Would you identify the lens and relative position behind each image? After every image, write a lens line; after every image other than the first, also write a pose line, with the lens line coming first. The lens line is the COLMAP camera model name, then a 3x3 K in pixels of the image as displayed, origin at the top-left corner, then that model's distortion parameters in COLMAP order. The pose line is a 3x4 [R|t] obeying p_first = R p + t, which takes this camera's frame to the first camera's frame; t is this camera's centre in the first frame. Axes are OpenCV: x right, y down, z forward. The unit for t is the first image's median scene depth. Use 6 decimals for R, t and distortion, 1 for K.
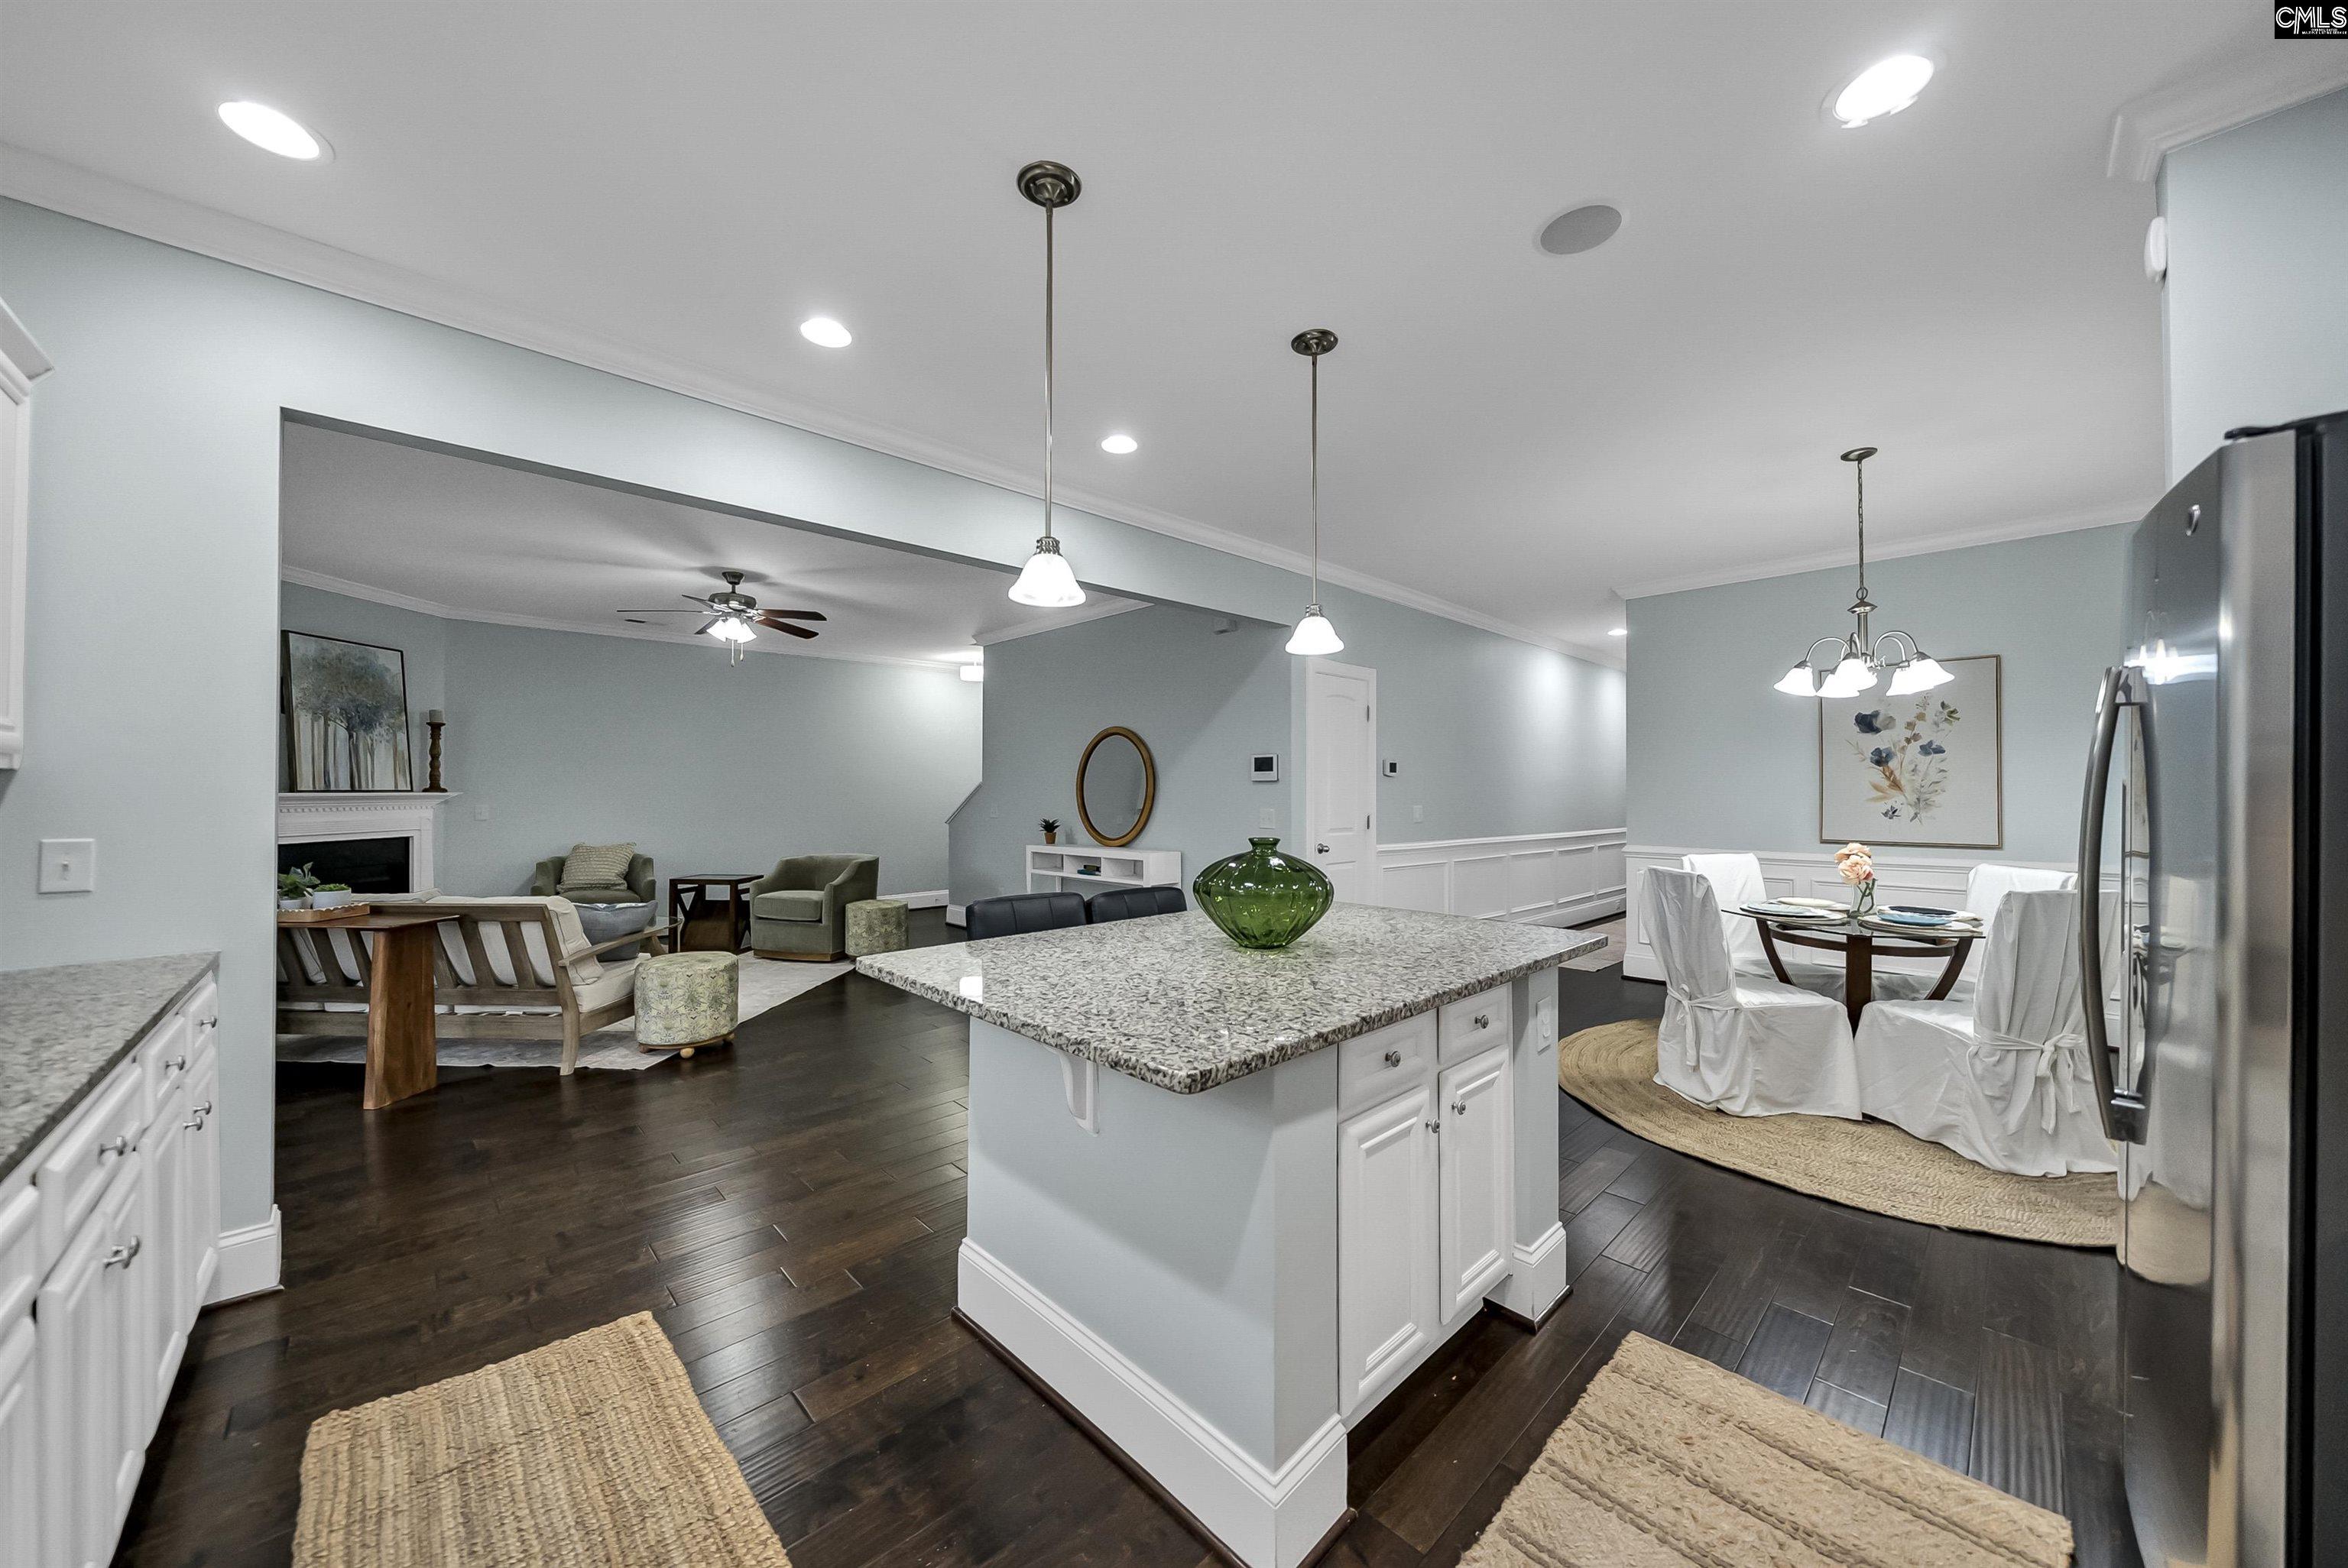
lens RADIAL K [[835.9, 0, 1158.8], [0, 835.9, 789.8], [0, 0, 1]] dist [-0.002228, -0.000216]
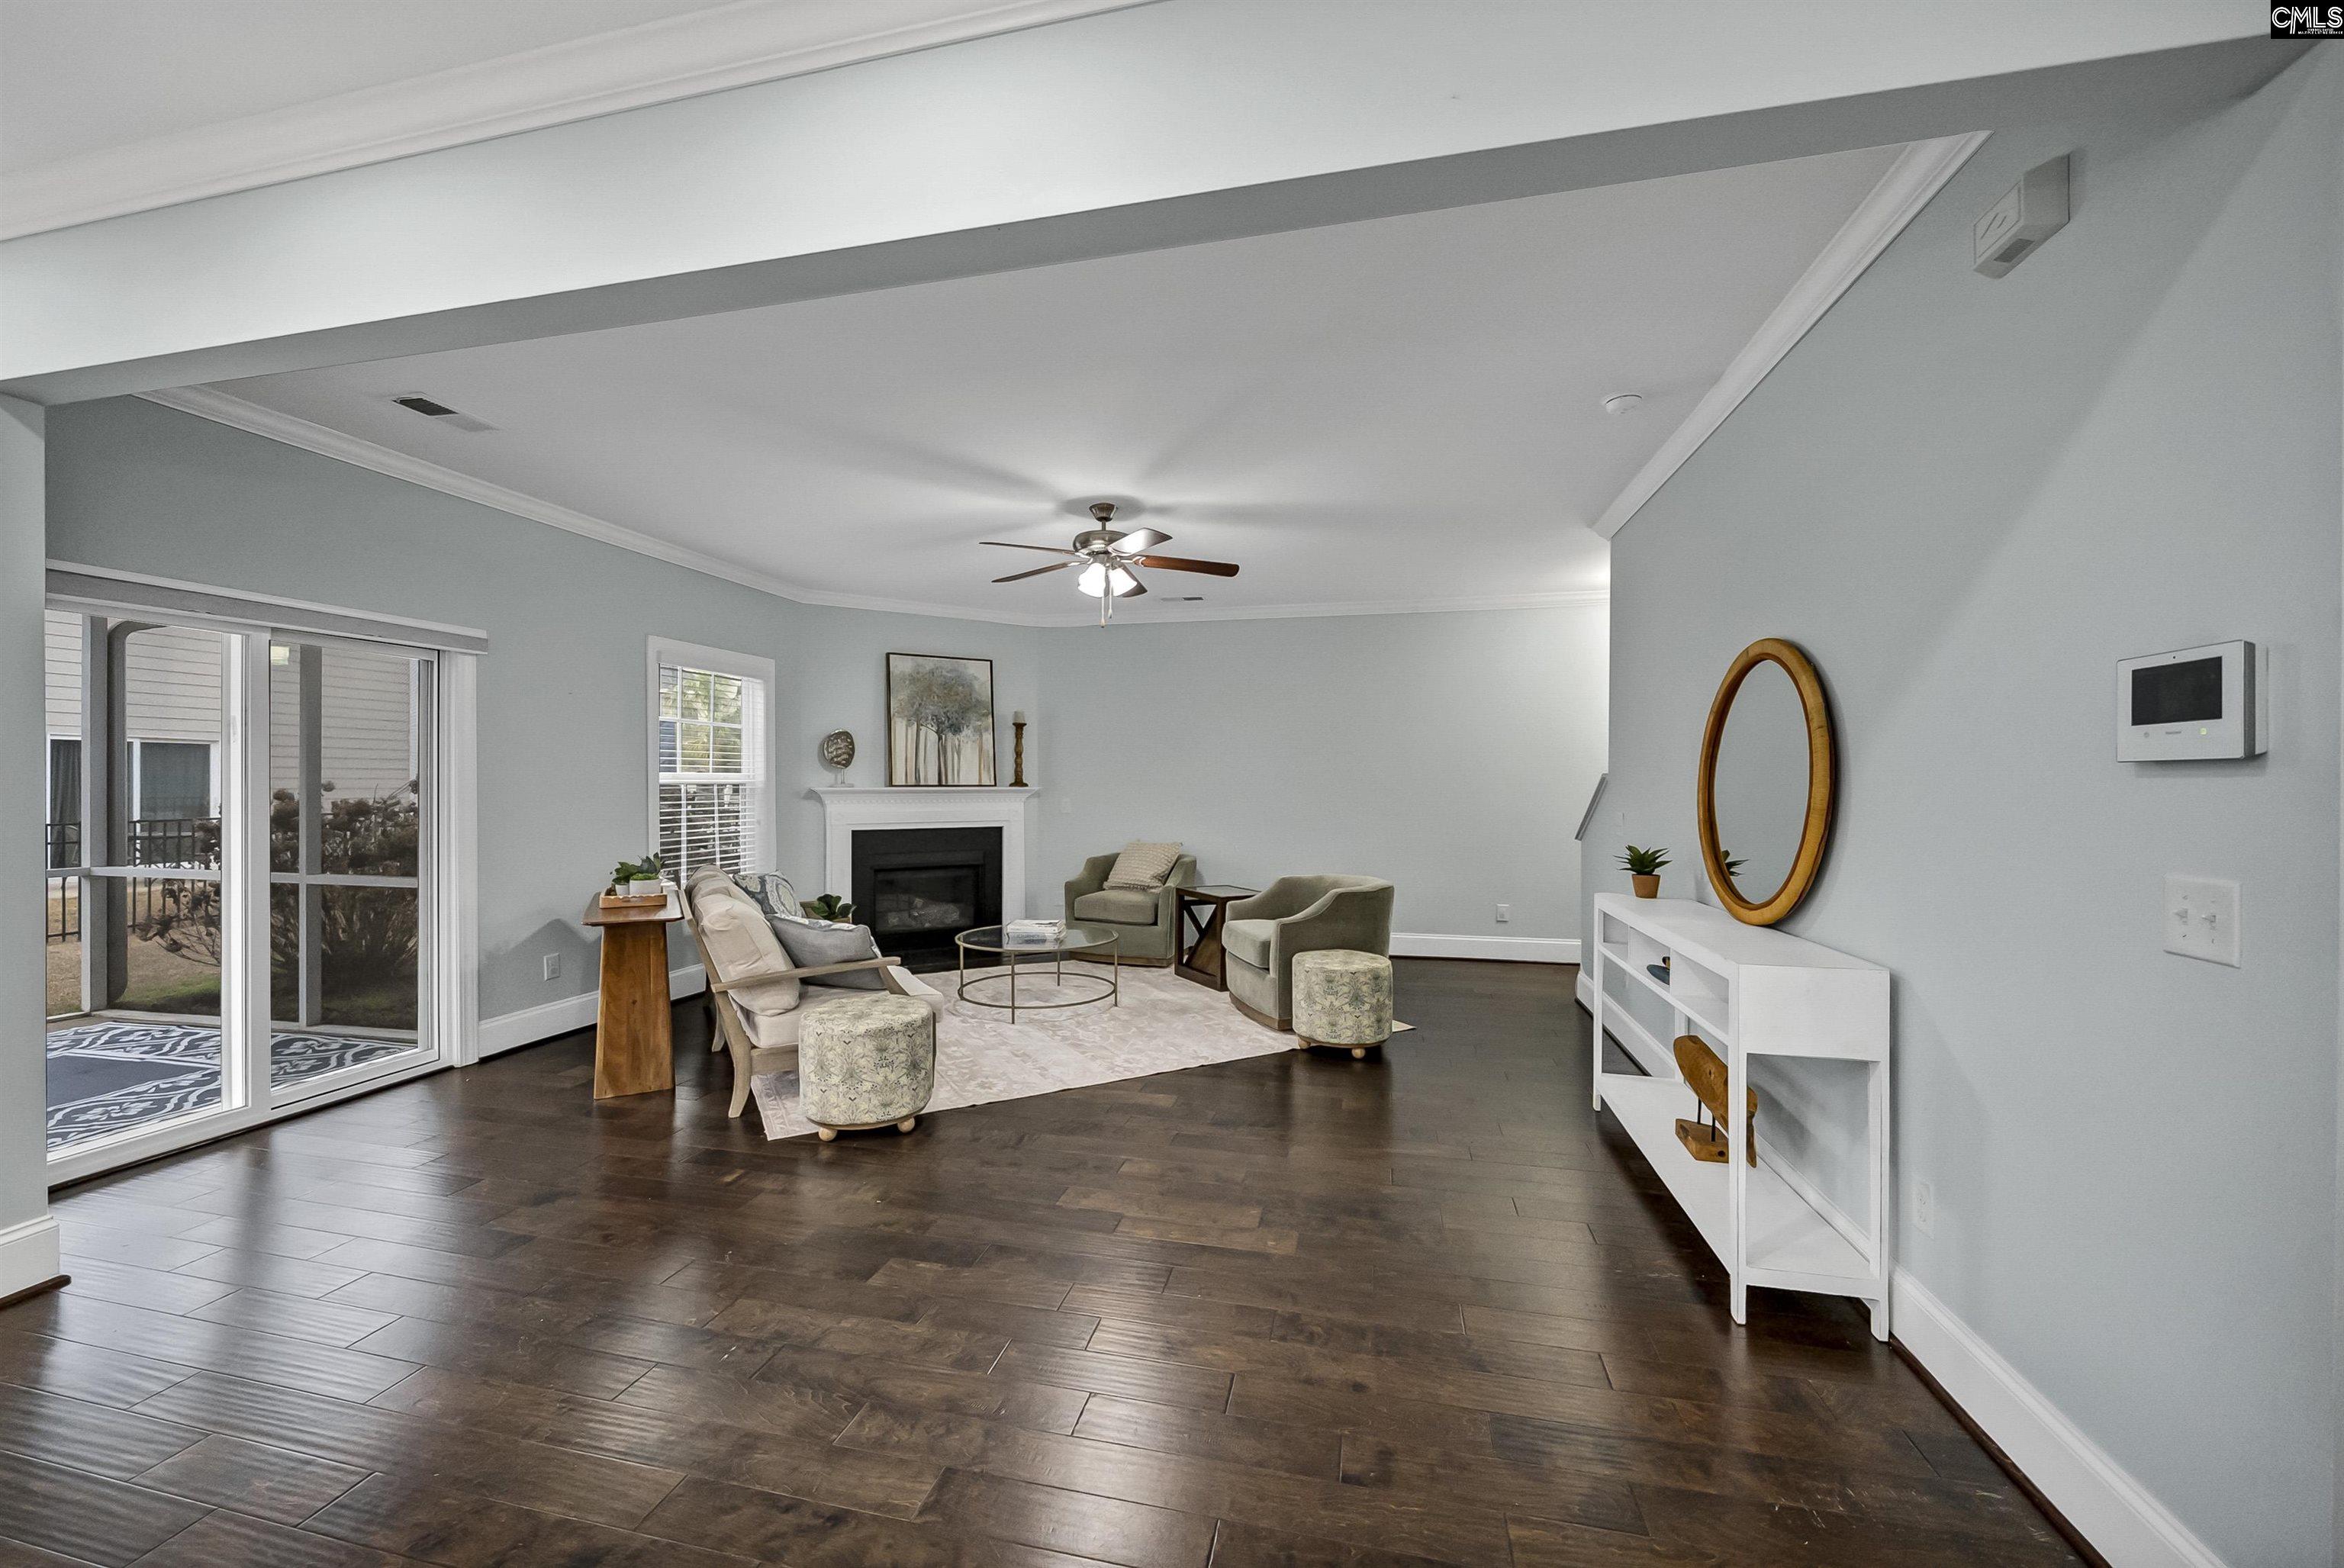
lens RADIAL K [[834.6, 0, 1173.2], [0, 834.6, 786.9], [0, 0, 1]] dist [-0.002228, -0.000216]
pose [[0.526674, 0.005579, -0.850049, 0.182091], [0.000388, 0.999977, 0.006804, -0.004901], [0.850067, -0.003913, 0.526660, 0.639722]]
